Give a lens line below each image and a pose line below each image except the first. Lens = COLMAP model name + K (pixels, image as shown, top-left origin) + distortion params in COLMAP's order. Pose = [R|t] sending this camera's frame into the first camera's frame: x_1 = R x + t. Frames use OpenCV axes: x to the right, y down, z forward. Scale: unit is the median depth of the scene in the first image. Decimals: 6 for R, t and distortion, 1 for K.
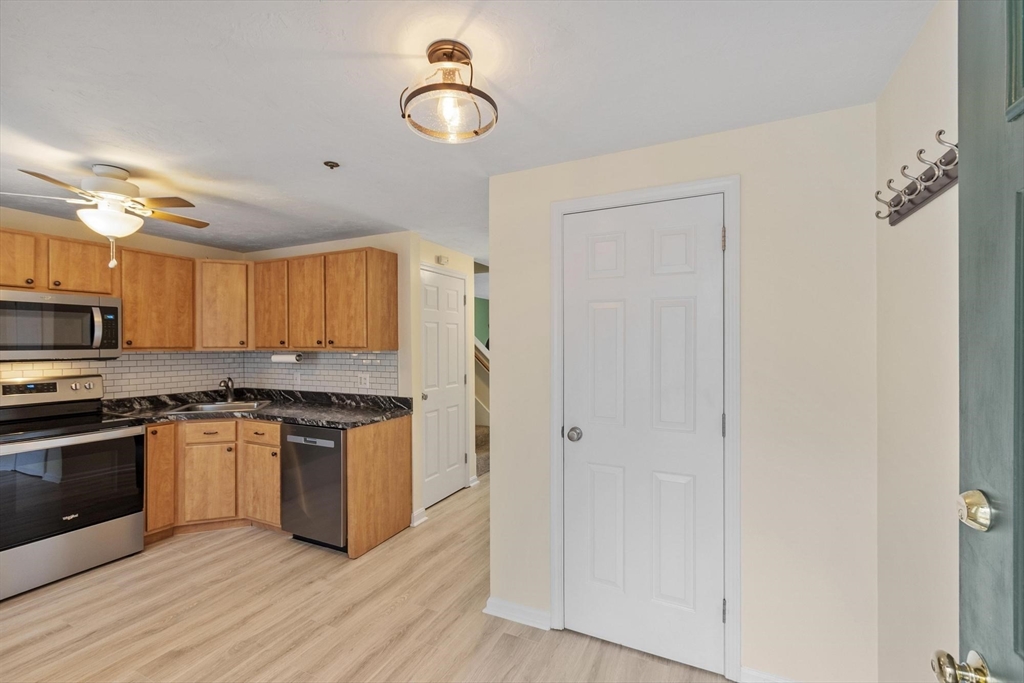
lens RADIAL K [[442.9, 0, 509.7], [0, 442.9, 345.1], [0, 0, 1]] dist [0.001511, -0.000169]
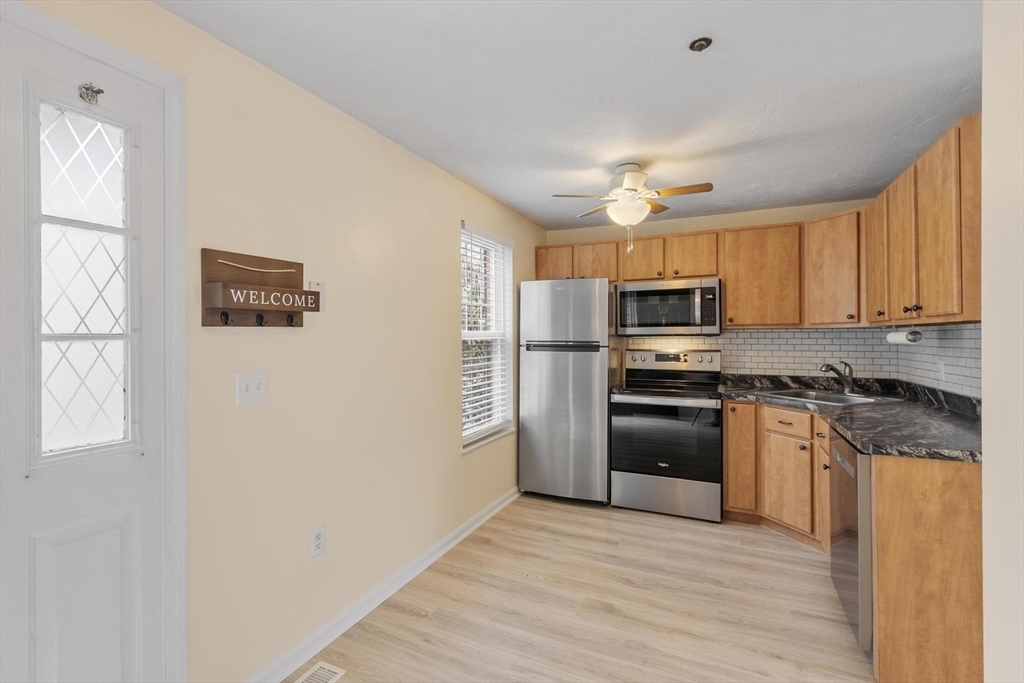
lens RADIAL K [[458.6, 0, 509.9], [0, 458.6, 337.6], [0, 0, 1]] dist [-0.000586, -0.000328]
pose [[0.012689, 0.003710, -0.999913, 0.196764], [0.003133, 0.999988, 0.003750, 0.028833], [0.999915, -0.003180, 0.012677, 0.449213]]
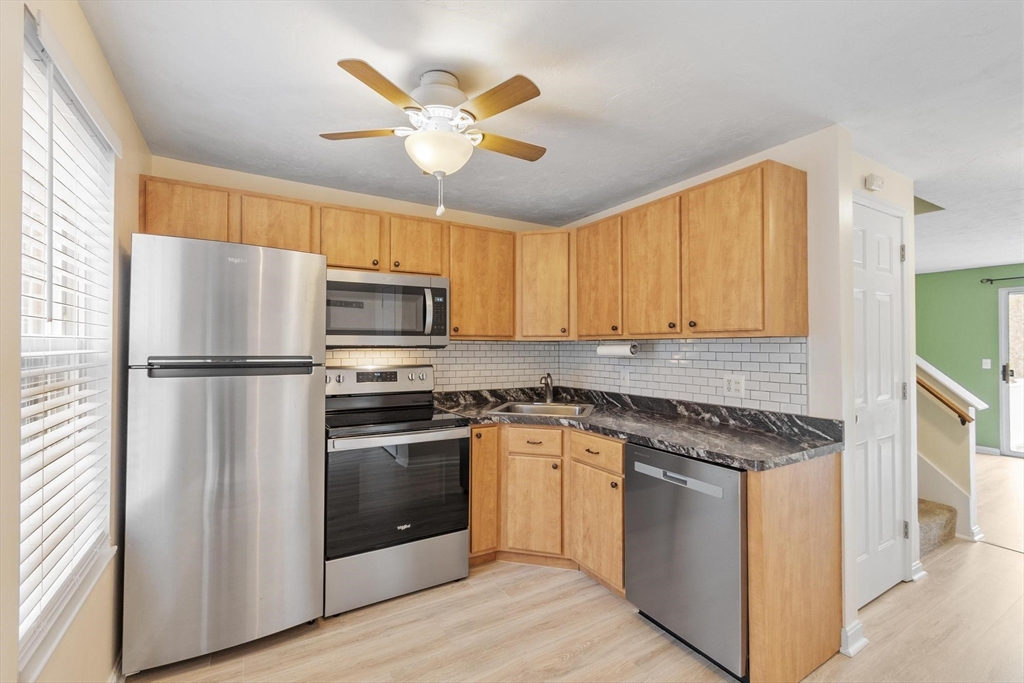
lens RADIAL K [[449.2, 0, 509.9], [0, 449.2, 343.2], [0, 0, 1]] dist [0.003428, 0.000131]
pose [[0.832526, -0.001547, -0.553983, -0.261045], [-0.003111, 0.999967, -0.007468, 0.027063], [0.553977, 0.007940, 0.832494, 0.300494]]
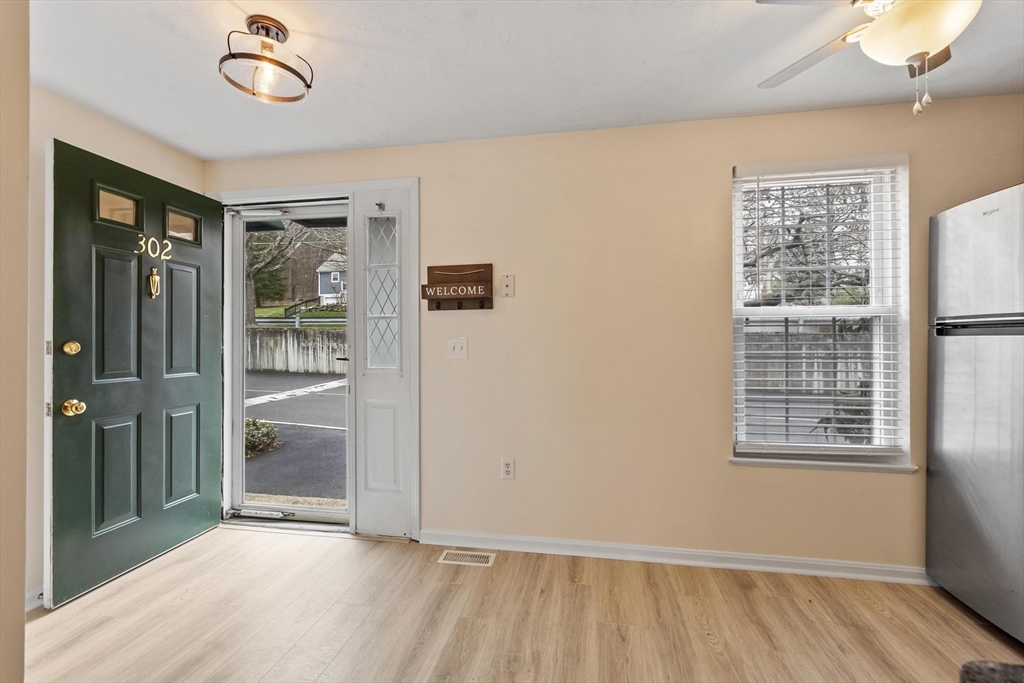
lens RADIAL K [[458.6, 0, 509.9], [0, 458.6, 337.6], [0, 0, 1]] dist [-0.000586, -0.000328]
pose [[-0.964816, 0.006598, -0.262844, -0.179712], [0.005729, 0.999975, 0.004073, 0.062471], [0.262864, 0.002424, -0.964830, 0.950085]]
